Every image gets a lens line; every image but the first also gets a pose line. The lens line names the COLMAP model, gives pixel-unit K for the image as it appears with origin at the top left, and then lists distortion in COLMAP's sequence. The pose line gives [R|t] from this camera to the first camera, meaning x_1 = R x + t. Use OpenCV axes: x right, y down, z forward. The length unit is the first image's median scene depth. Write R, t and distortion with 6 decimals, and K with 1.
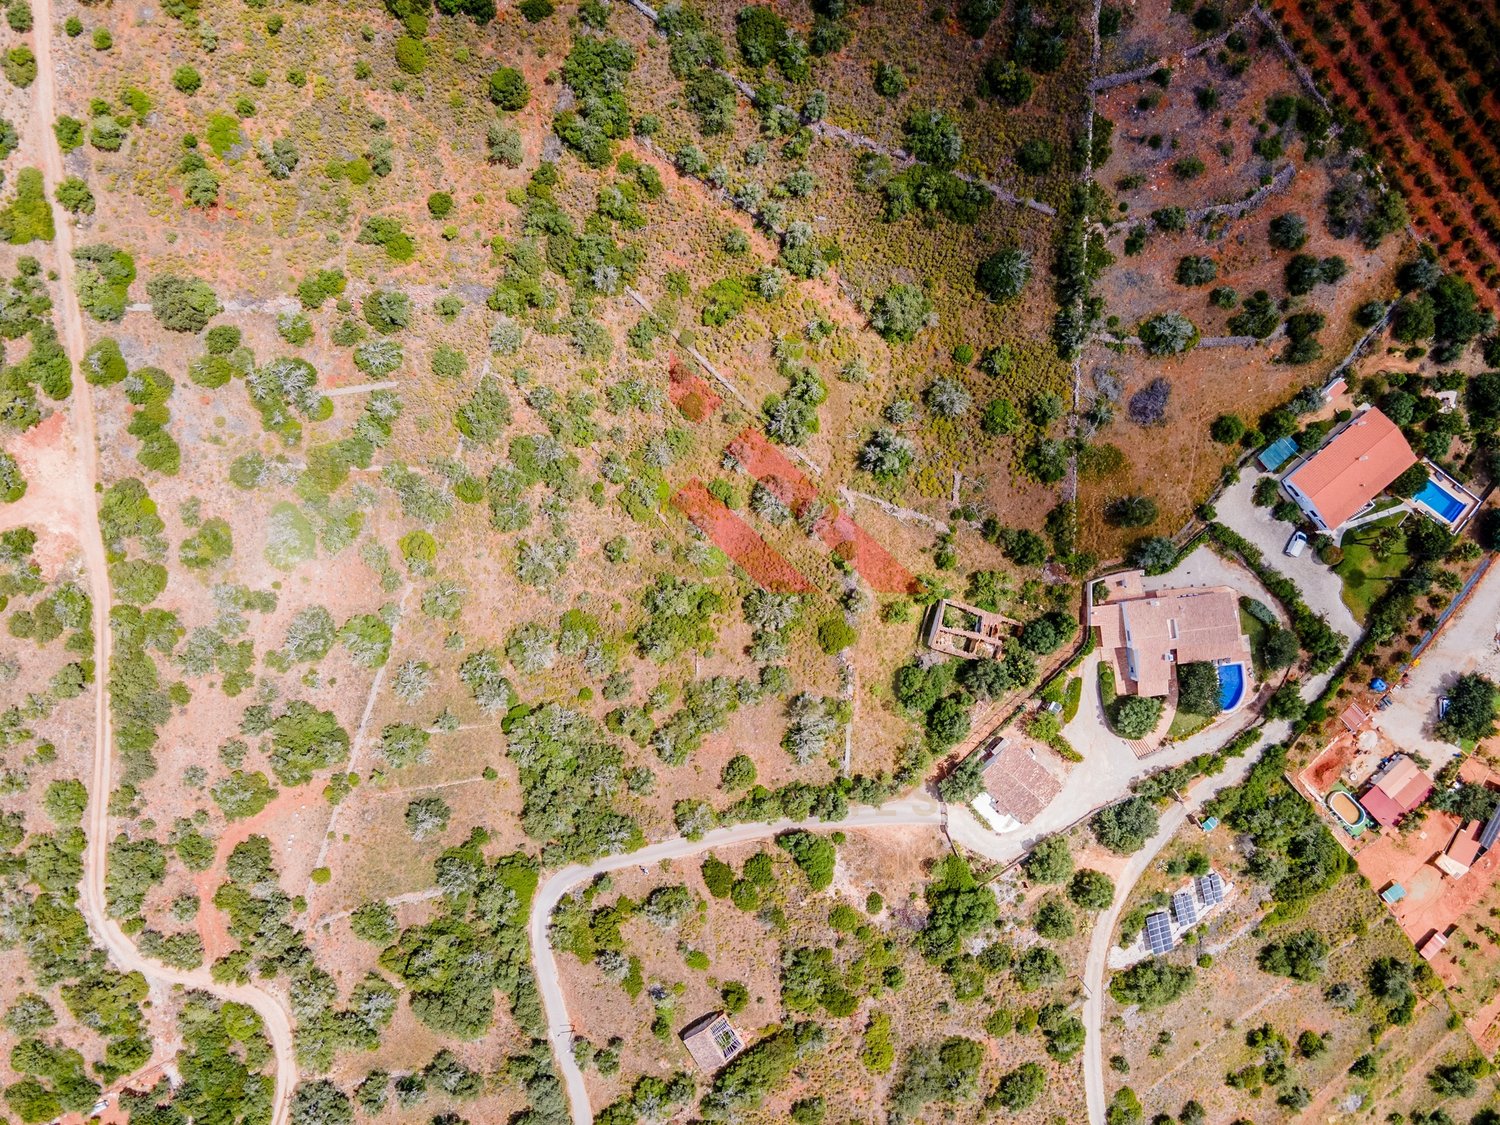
lens RADIAL K [[1092.5, 0, 739.3], [0, 1092.5, 558.4], [0, 0, 1]] dist [0.045618, 0.003729]
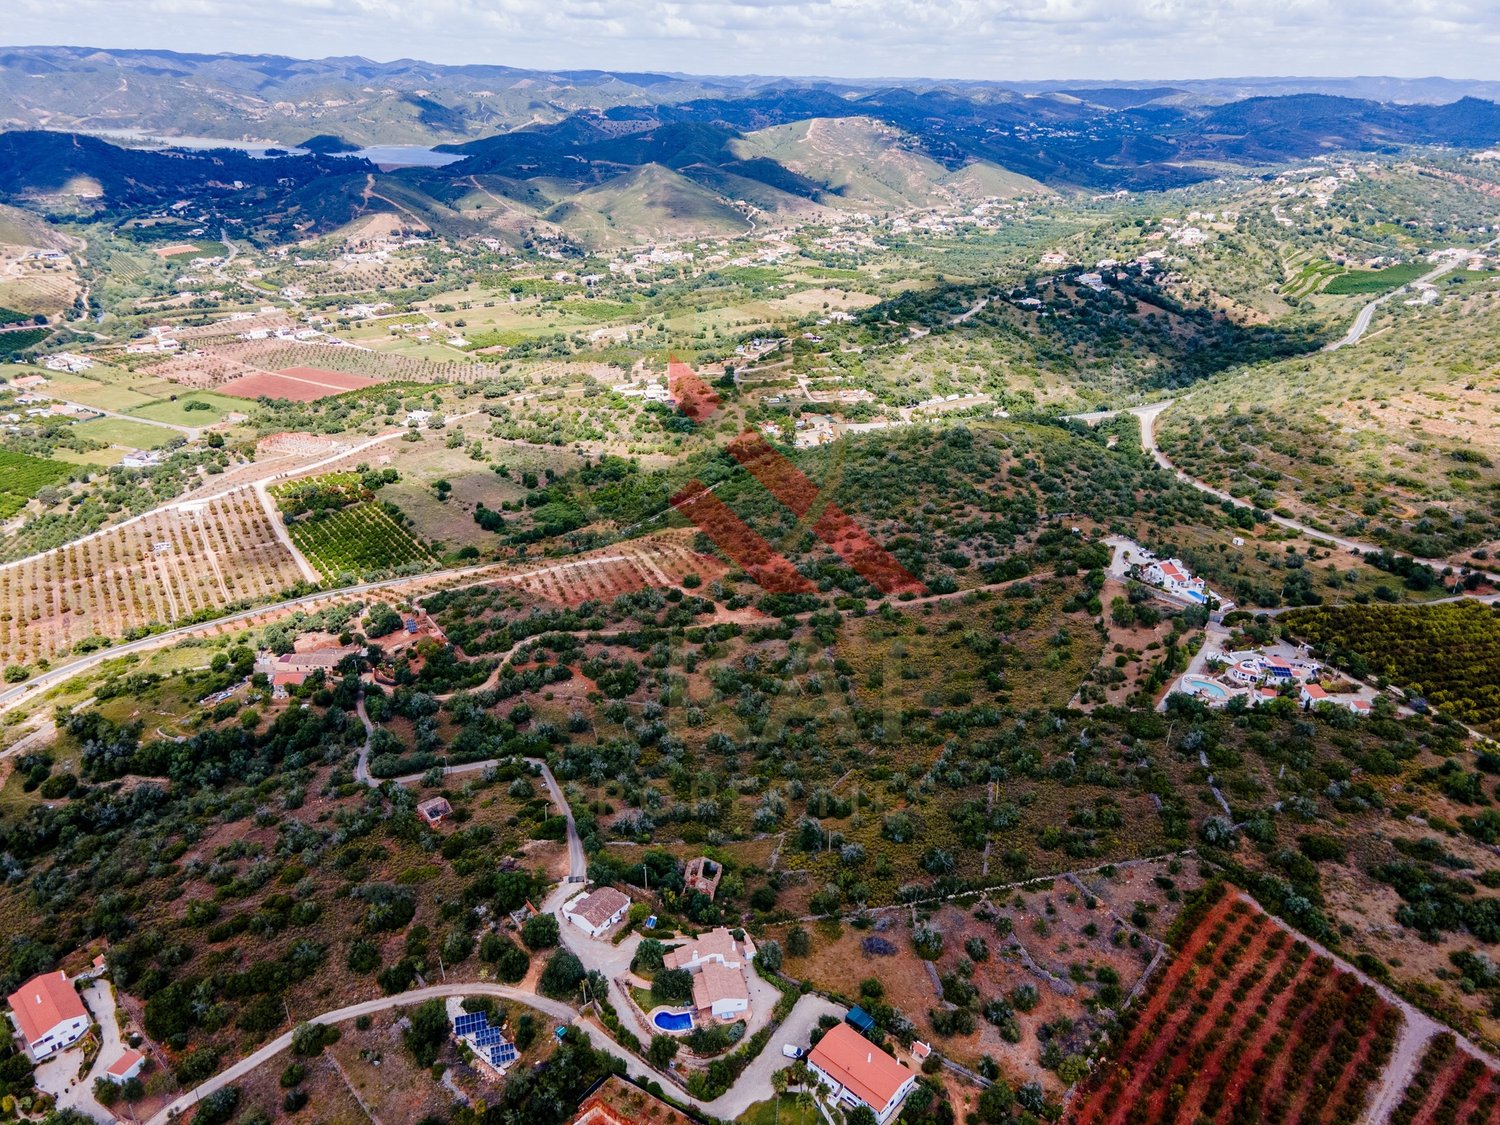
lens RADIAL K [[1092.5, 0, 739.3], [0, 1092.5, 558.4], [0, 0, 1]] dist [0.045618, 0.003729]
pose [[0.107622, 0.386598, -0.915947, 1.382223], [-0.993851, 0.017722, -0.109295, 0.167730], [-0.026021, 0.922078, 0.386128, 0.024211]]
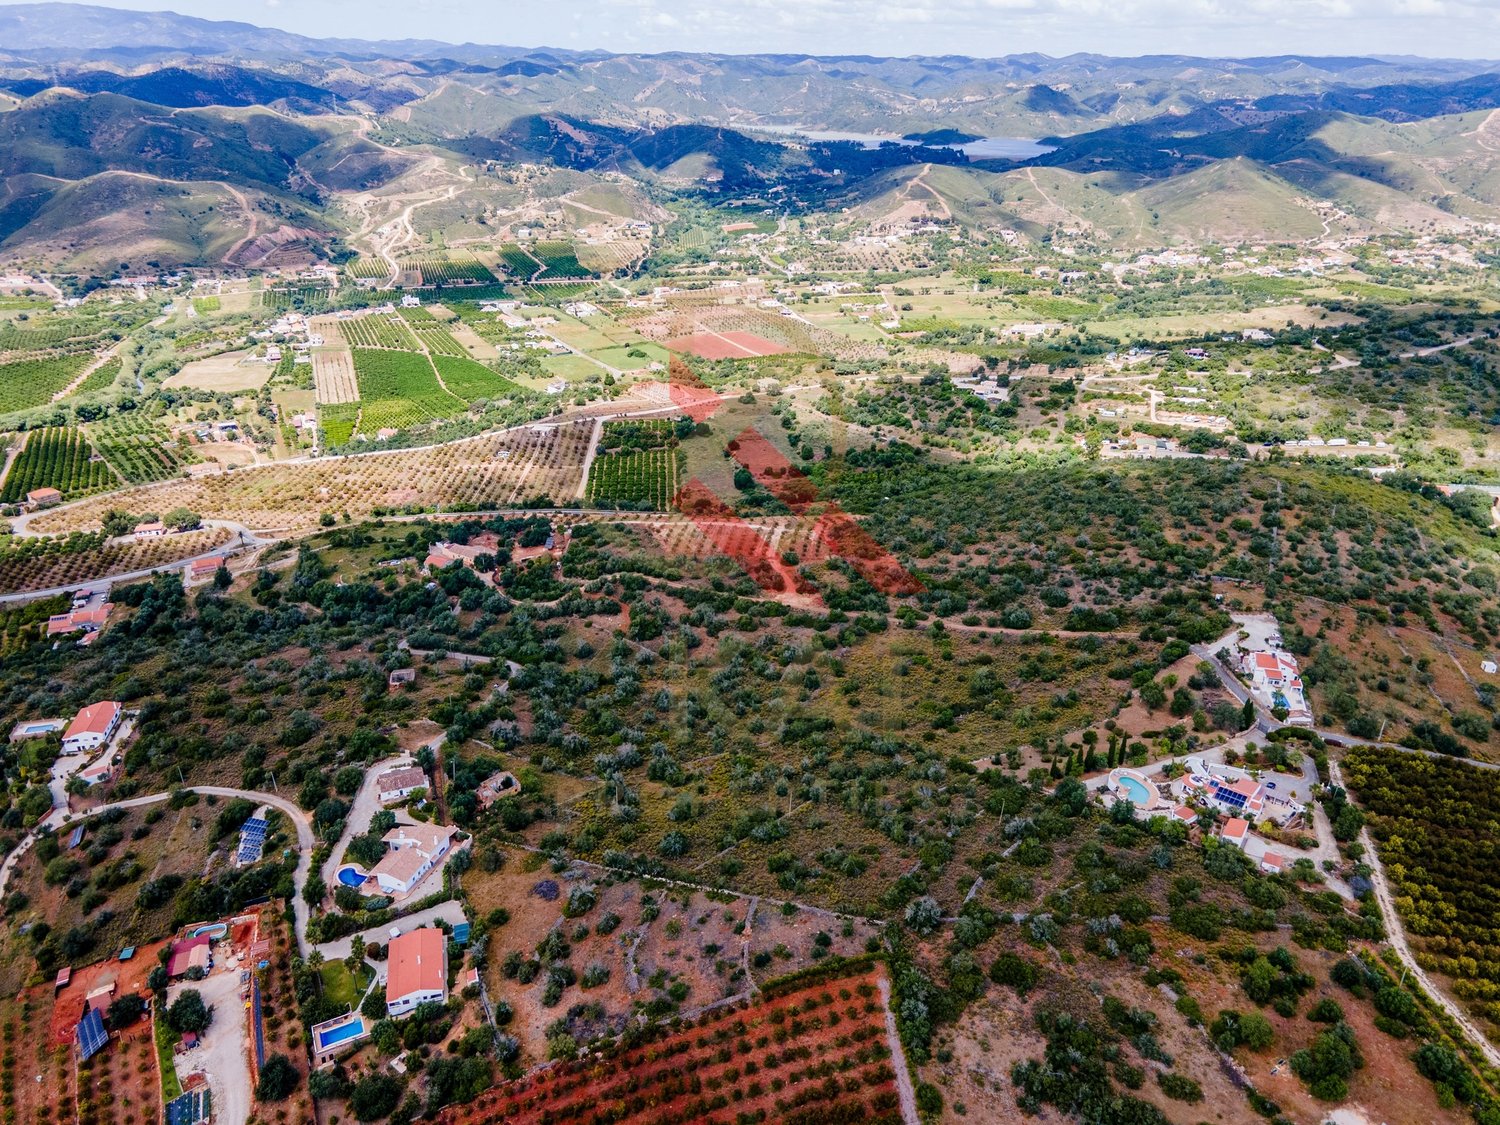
lens RADIAL K [[1090.7, 0, 740.4], [0, 1090.7, 564.2], [0, 0, 1]] dist [0.023023, 0.062164]
pose [[-0.435913, 0.358107, -0.825675, 1.248334], [-0.899684, -0.197258, 0.389433, -0.812837], [-0.023412, 0.912605, 0.408171, 0.023647]]
